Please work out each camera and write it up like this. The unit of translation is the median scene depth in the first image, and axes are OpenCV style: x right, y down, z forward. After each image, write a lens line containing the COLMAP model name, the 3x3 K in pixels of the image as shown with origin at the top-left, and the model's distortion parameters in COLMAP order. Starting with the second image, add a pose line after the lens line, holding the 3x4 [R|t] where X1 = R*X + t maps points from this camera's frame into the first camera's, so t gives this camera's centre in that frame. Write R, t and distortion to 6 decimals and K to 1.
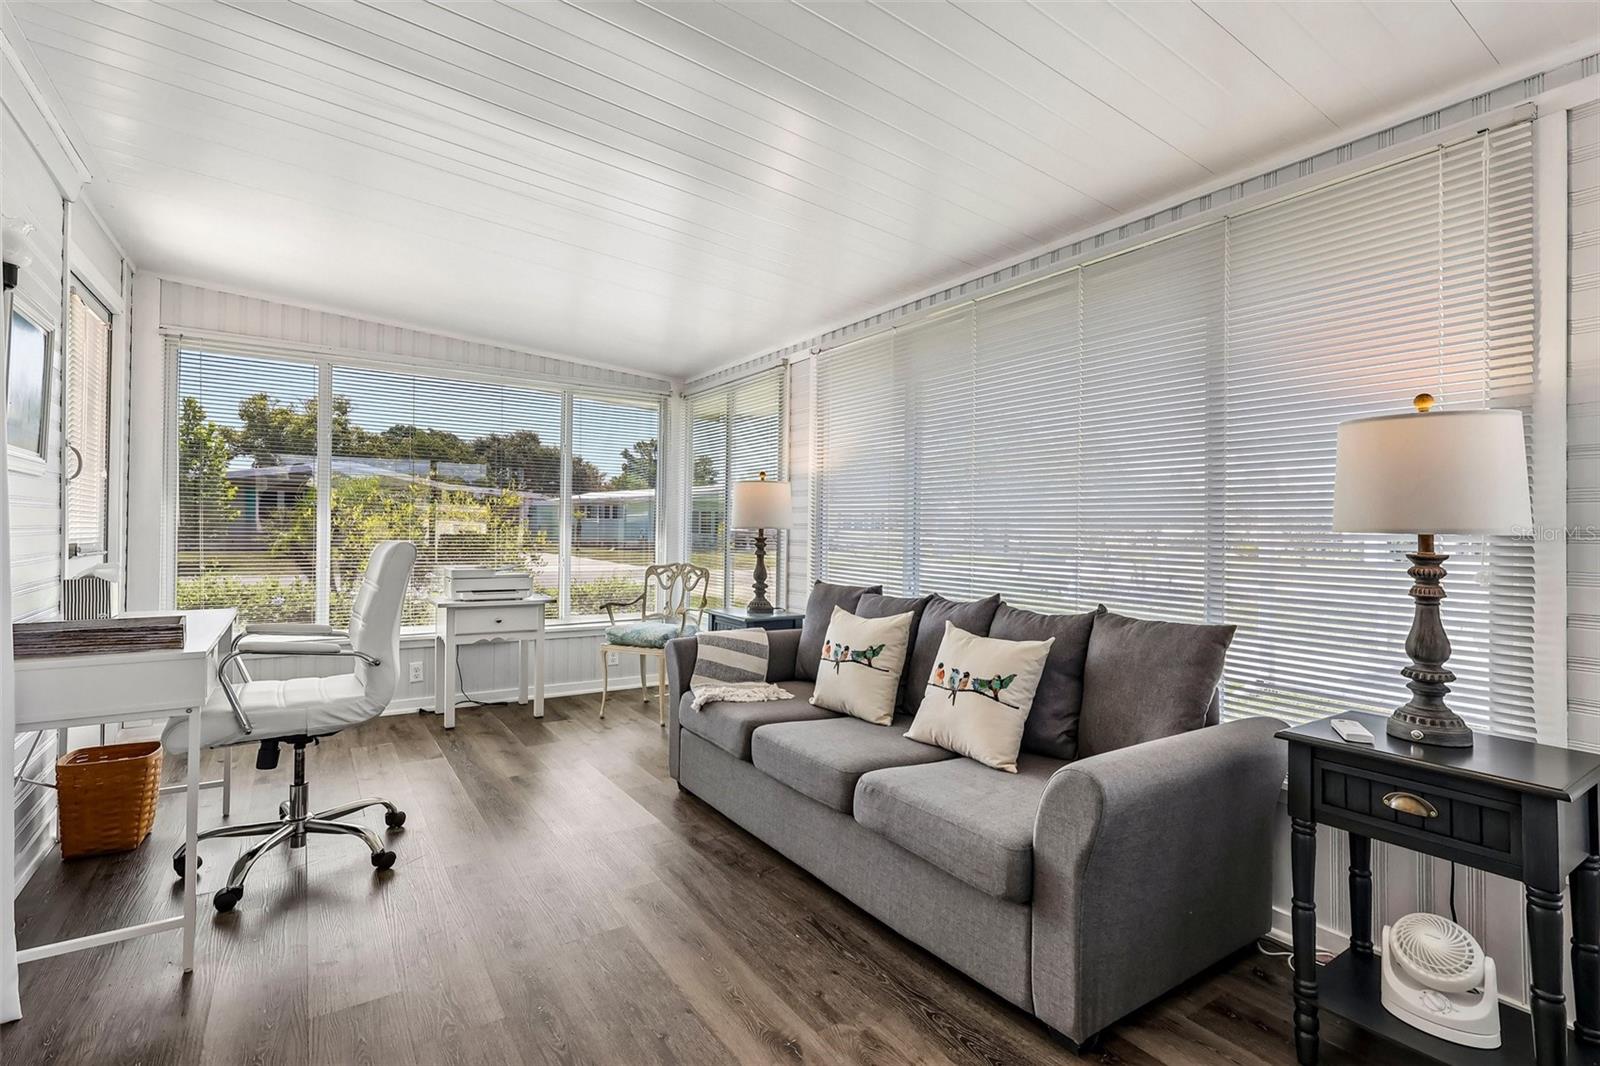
lens RADIAL K [[738.8, 0, 806.3], [0, 738.8, 529.9], [0, 0, 1]] dist [-0.002195, 0.001961]
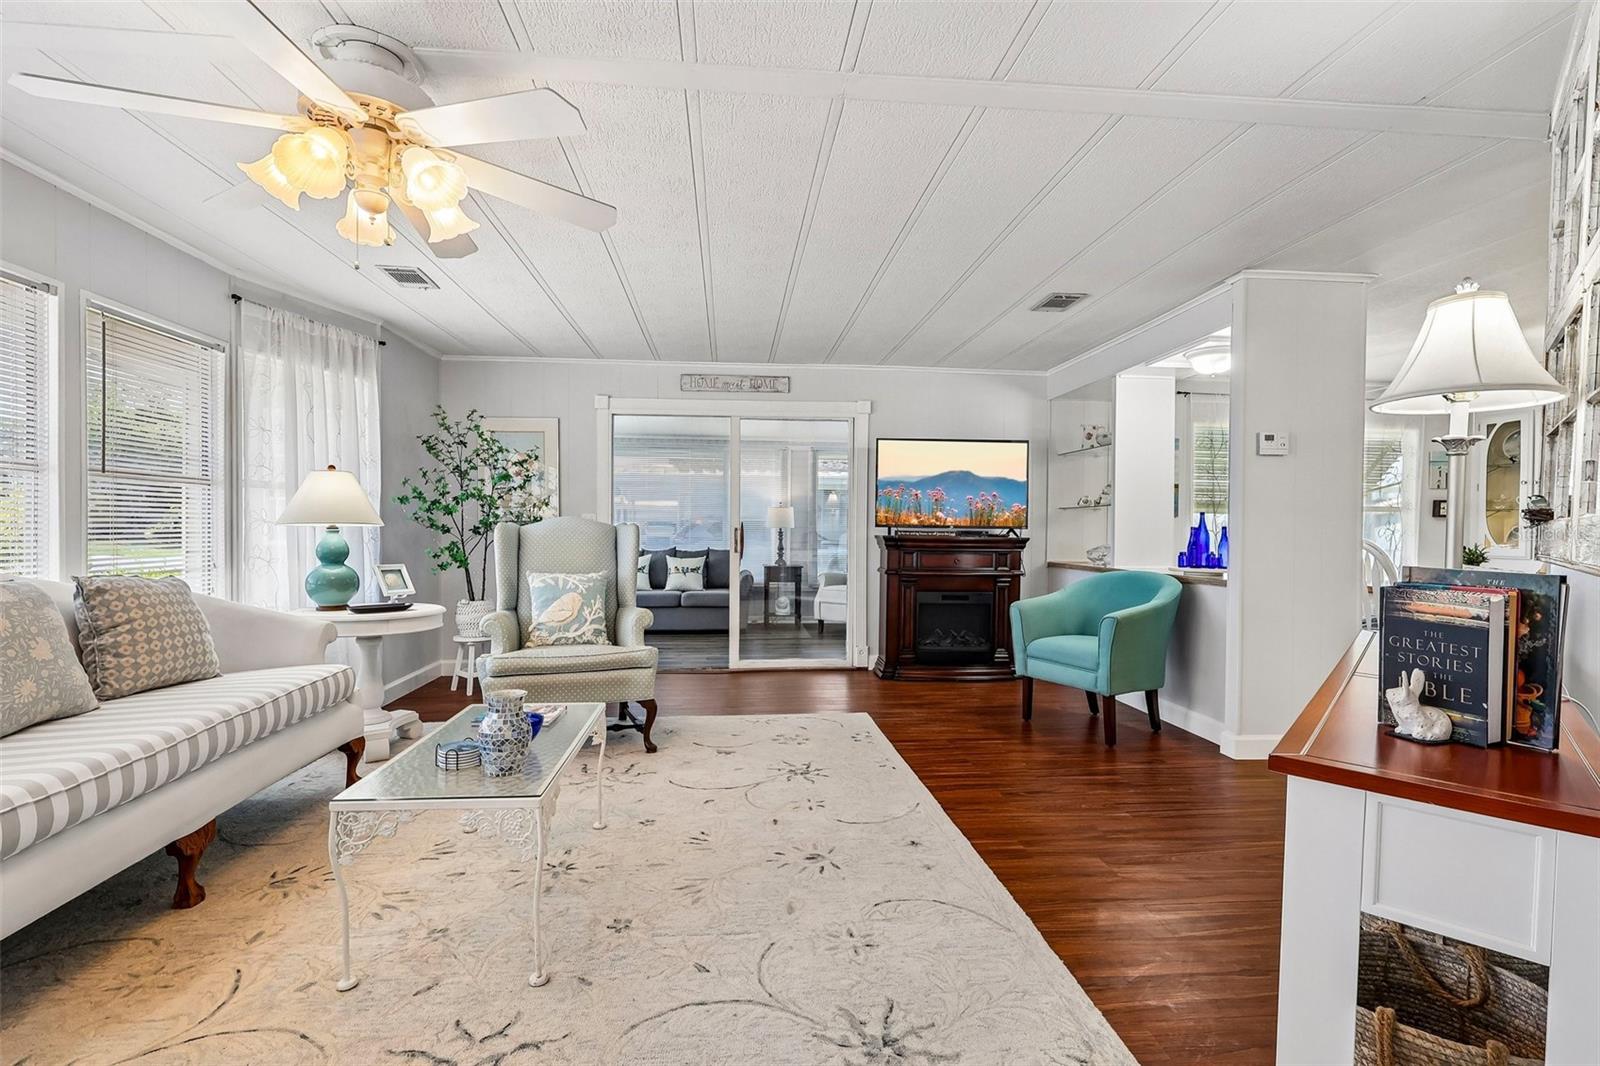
lens RADIAL K [[738.8, 0, 790.2], [0, 738.8, 541.7], [0, 0, 1]] dist [-0.002195, 0.001961]
pose [[0.492318, -0.034973, 0.869712, -2.356286], [-0.000762, 0.999175, 0.040611, -0.068344], [-0.870415, -0.020656, 0.491885, -1.063405]]
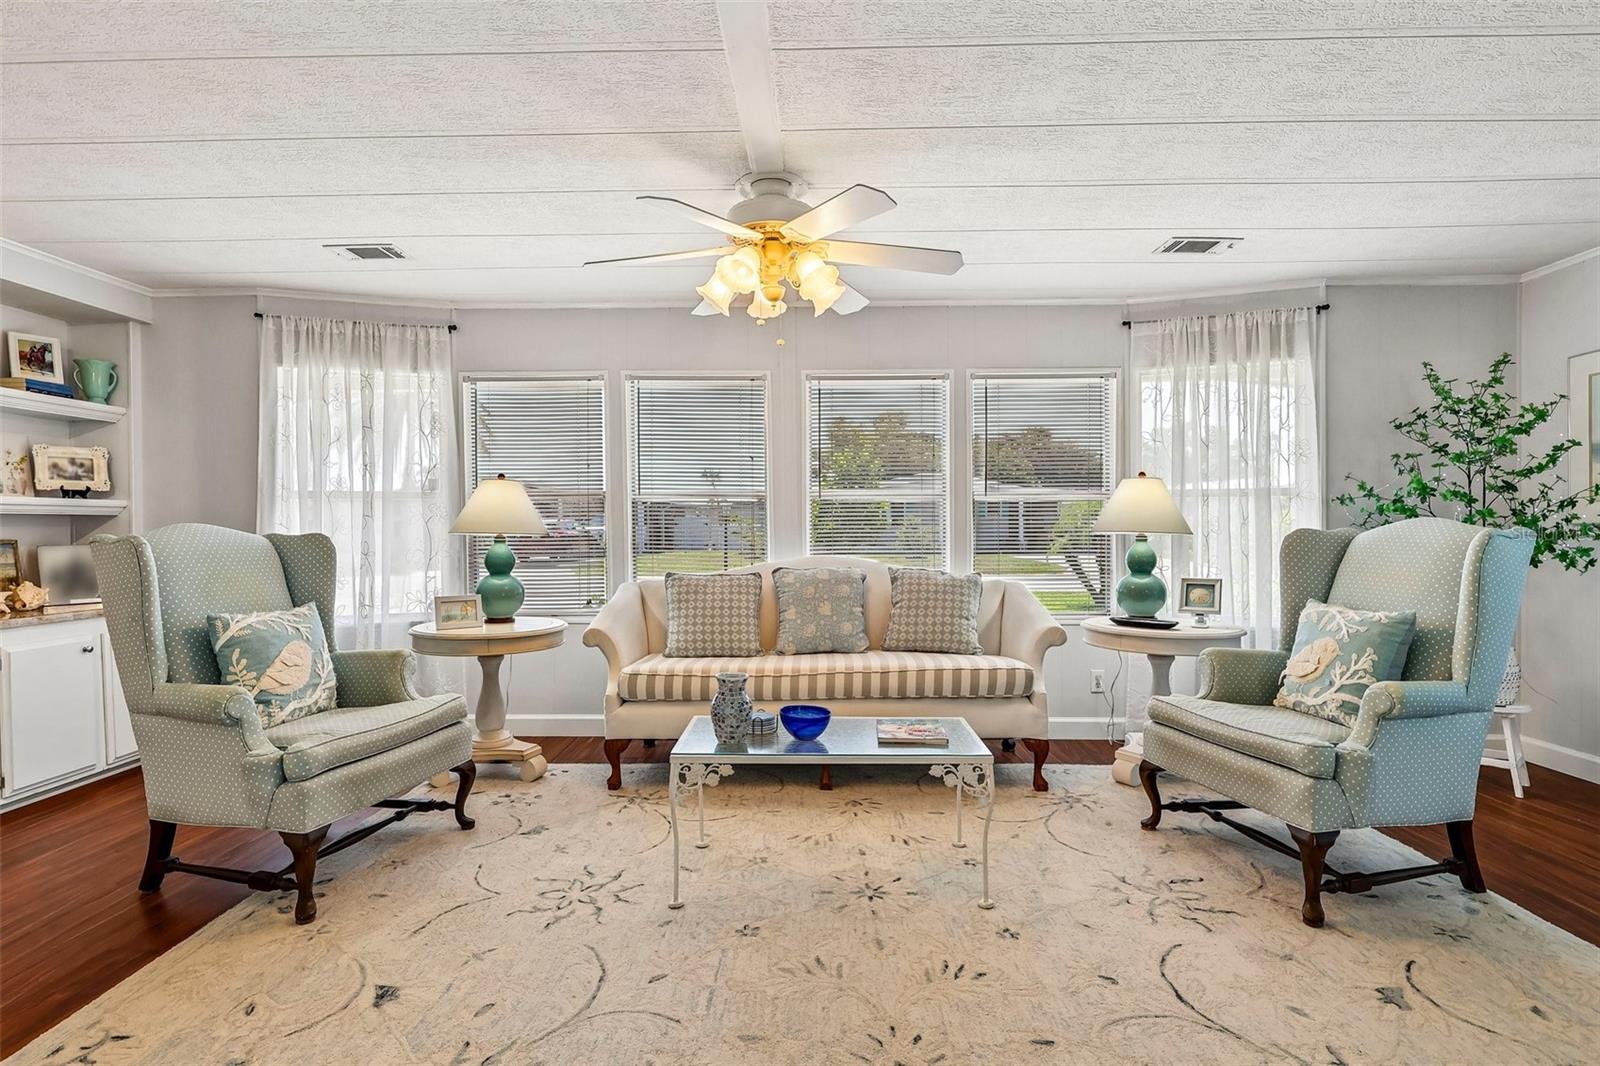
lens RADIAL K [[801.5, 0, 802.8], [0, 801.5, 536.5], [0, 0, 1]] dist [0.001085, -0.000504]
pose [[0.815045, -0.018329, -0.579108, -1.227075], [0.023344, 0.999727, 0.001214, -0.053089], [0.578927, -0.014508, 0.815250, -1.190908]]
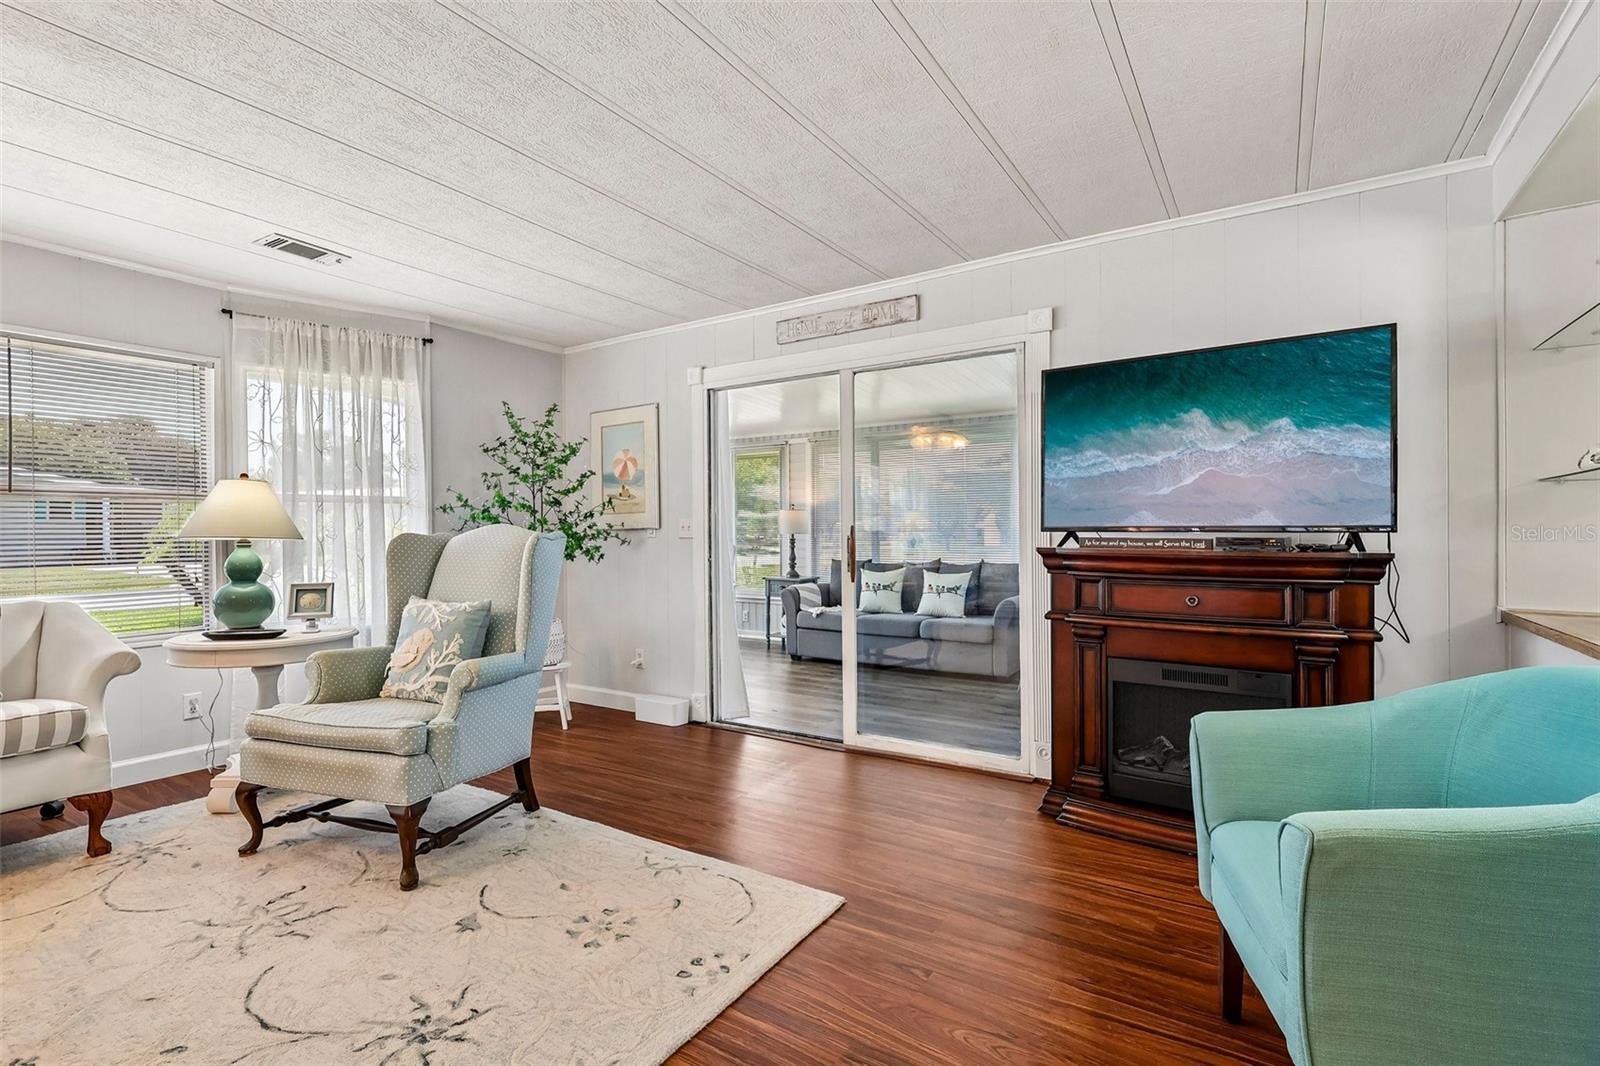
lens RADIAL K [[738.8, 0, 796.0], [0, 738.8, 536.7], [0, 0, 1]] dist [-0.002195, 0.001961]
pose [[0.922355, -0.028847, 0.385264, -1.187133], [0.022810, 0.999535, 0.020231, -0.050368], [-0.385669, -0.009873, 0.922585, -1.166740]]
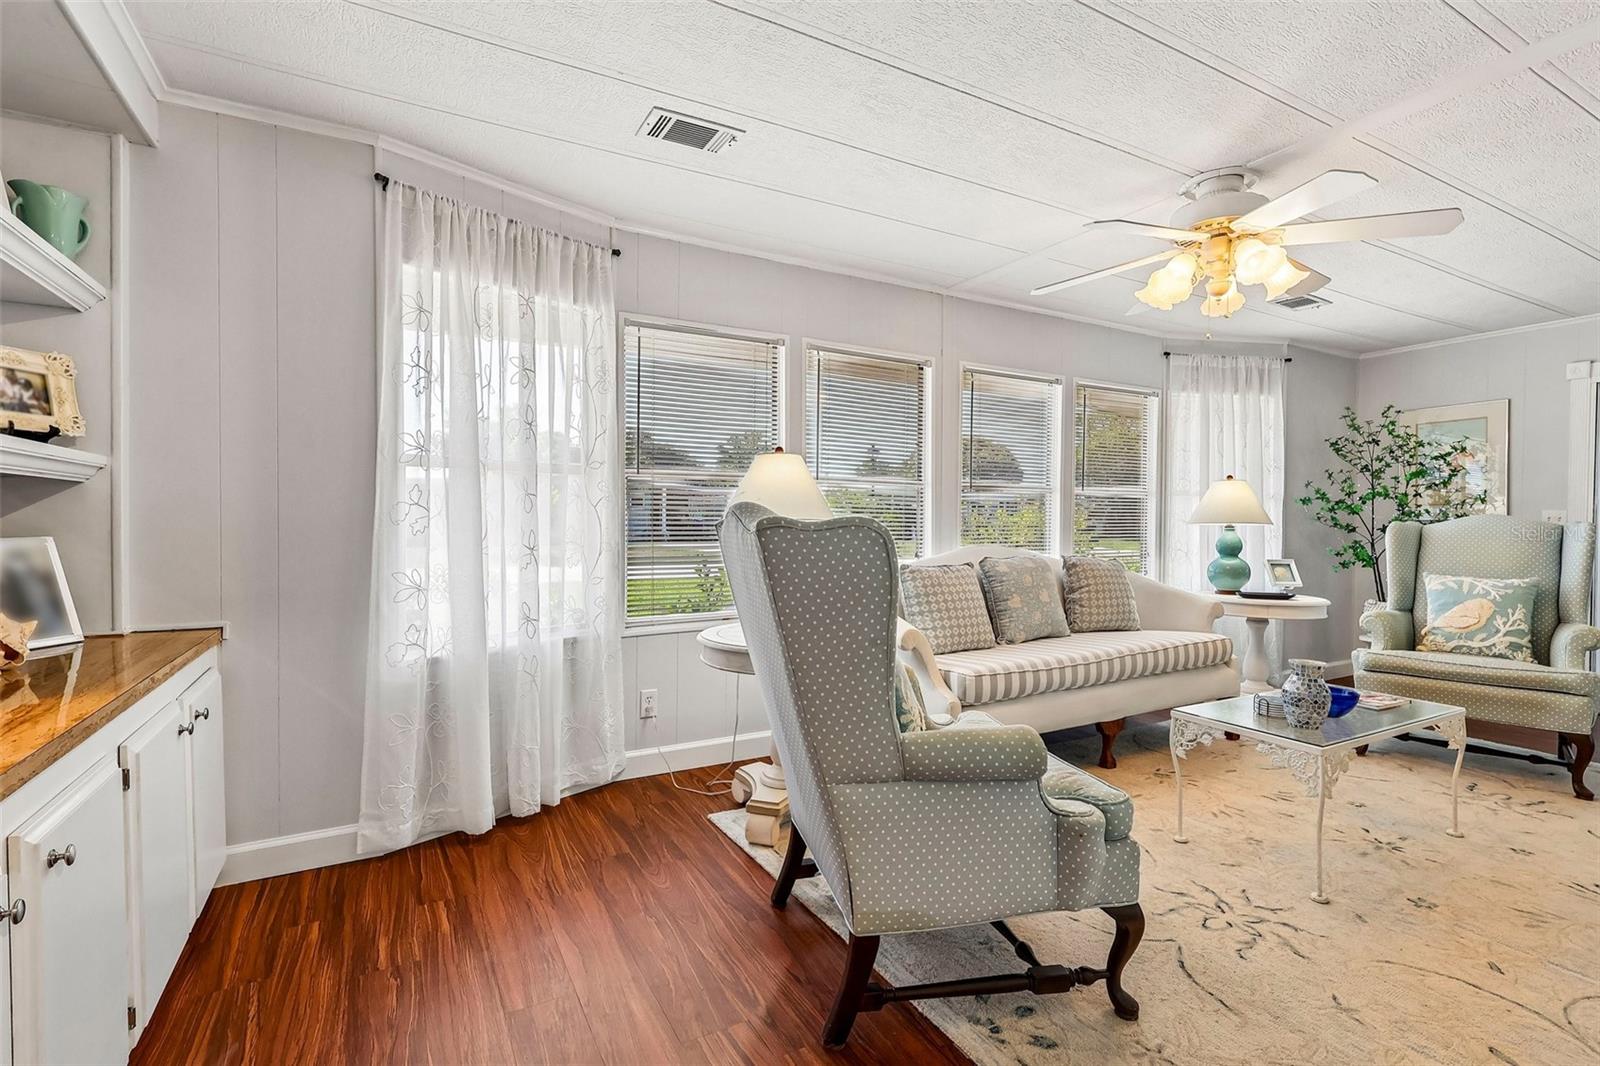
lens RADIAL K [[738.8, 0, 808.2], [0, 738.8, 531.9], [0, 0, 1]] dist [-0.002195, 0.001961]
pose [[0.995825, -0.015412, -0.089975, -2.381887], [0.017075, 0.999697, 0.017745, -0.071946], [0.089674, -0.019207, 0.995786, -1.405053]]
